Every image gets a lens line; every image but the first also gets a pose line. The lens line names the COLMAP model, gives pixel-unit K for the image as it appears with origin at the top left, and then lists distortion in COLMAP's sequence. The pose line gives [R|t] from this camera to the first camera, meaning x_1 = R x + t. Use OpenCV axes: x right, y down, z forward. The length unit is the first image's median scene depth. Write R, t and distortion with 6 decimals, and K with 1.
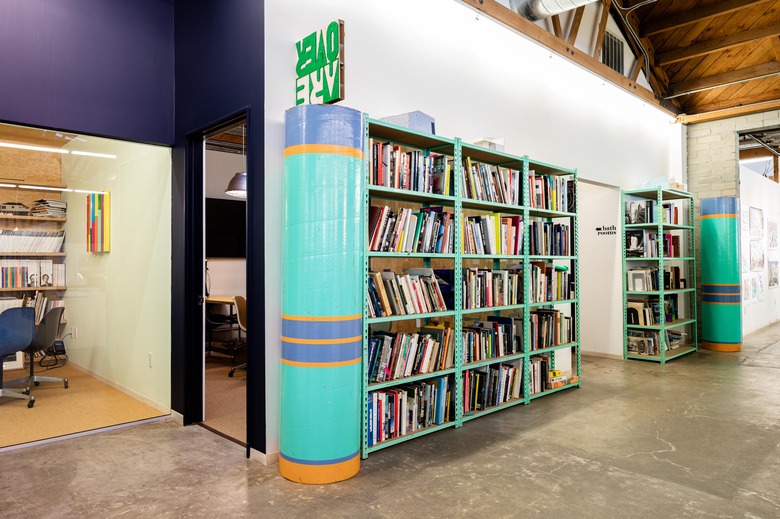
lens RADIAL K [[536.7, 0, 389.4], [0, 536.7, 248.8], [0, 0, 1]] dist [-0.000733, 0.000151]
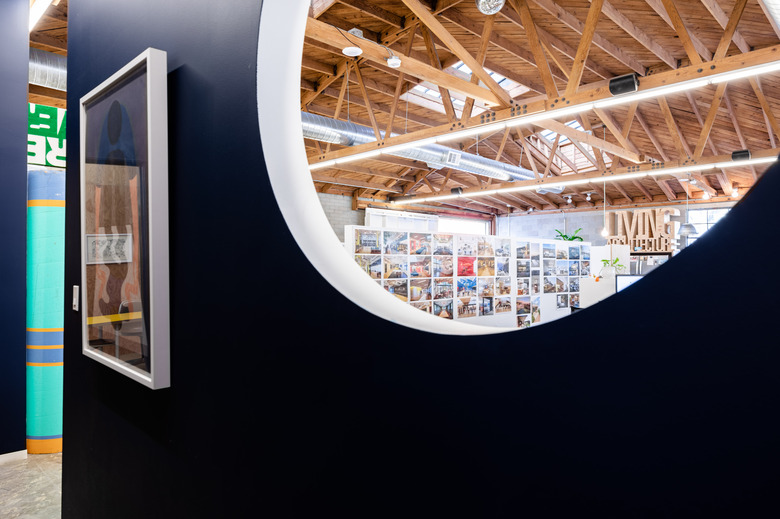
lens RADIAL K [[536.7, 0, 389.4], [0, 536.7, 248.8], [0, 0, 1]] dist [-0.000733, 0.000151]
pose [[-0.034590, 0.027138, 0.999033, -1.486752], [-0.020129, 0.999410, -0.027845, -0.046881], [-0.999199, -0.021073, -0.034023, 0.244442]]
